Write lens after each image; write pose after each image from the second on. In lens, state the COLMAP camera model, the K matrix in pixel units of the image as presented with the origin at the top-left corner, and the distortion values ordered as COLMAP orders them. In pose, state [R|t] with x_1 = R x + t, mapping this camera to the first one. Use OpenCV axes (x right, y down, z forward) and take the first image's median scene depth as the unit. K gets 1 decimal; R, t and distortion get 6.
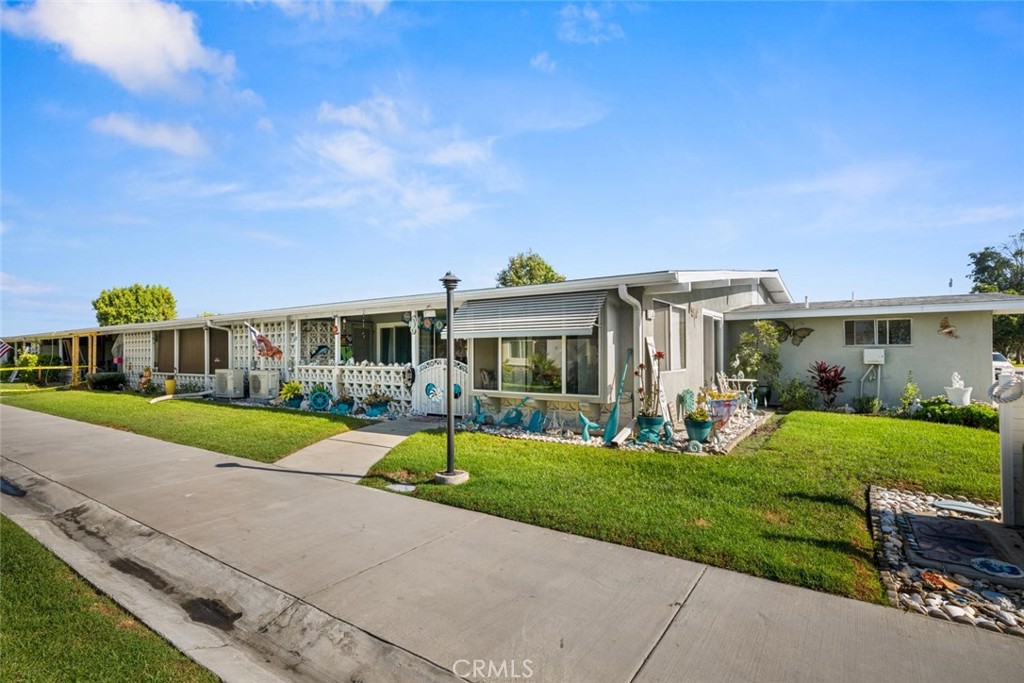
lens RADIAL K [[522.1, 0, 505.8], [0, 522.1, 348.4], [0, 0, 1]] dist [0.005028, 0.000987]
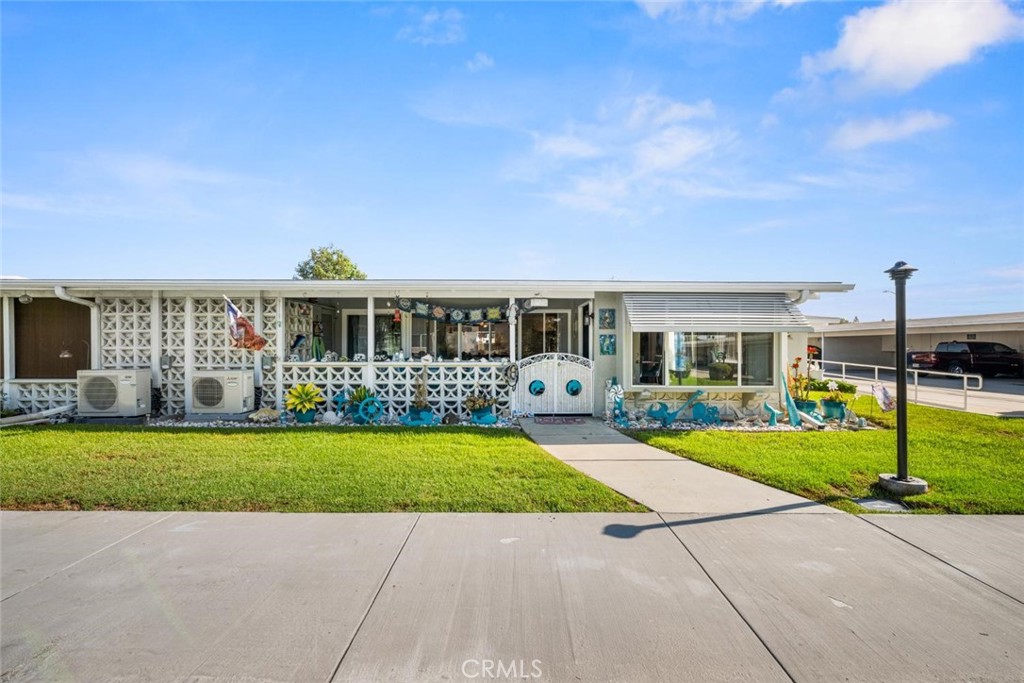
lens RADIAL K [[419.6, 0, 526.3], [0, 419.6, 346.7], [0, 0, 1]] dist [0.003030, -0.001039]
pose [[0.800685, 0.006329, 0.599053, -0.509125], [-0.013216, 0.999887, 0.007101, 0.003377], [-0.598940, -0.013603, 0.800678, 0.375026]]
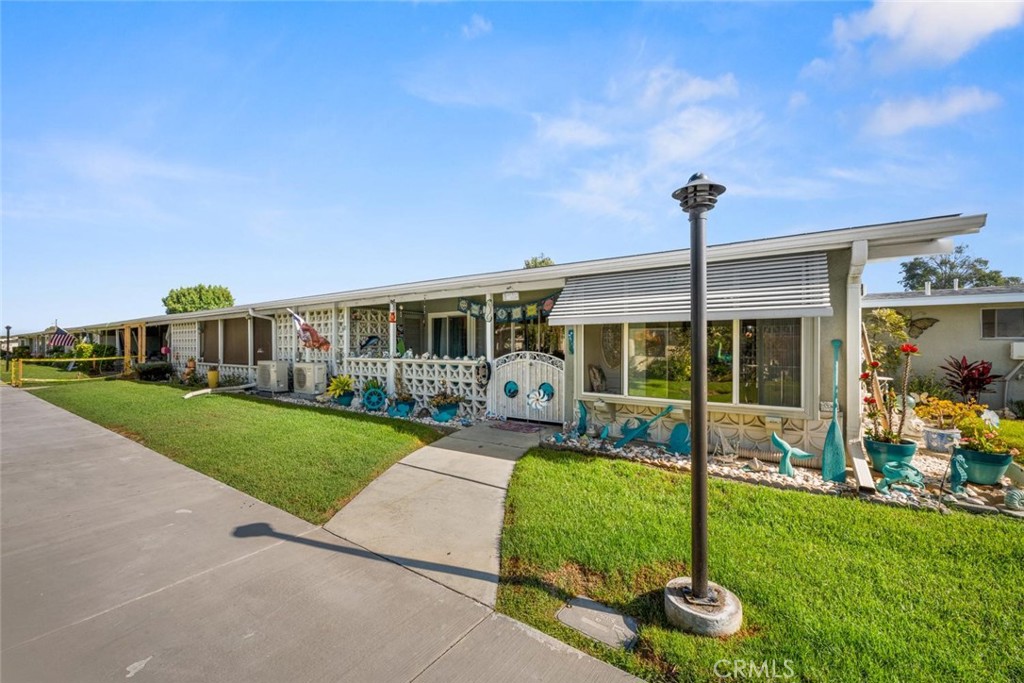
lens RADIAL K [[419.6, 0, 506.9], [0, 419.6, 348.5], [0, 0, 1]] dist [0.003030, -0.001039]
pose [[0.999979, 0.003938, 0.005066, -0.132834], [-0.004026, 0.999837, 0.017585, 0.002788], [-0.004996, -0.017605, 0.999833, 0.289032]]
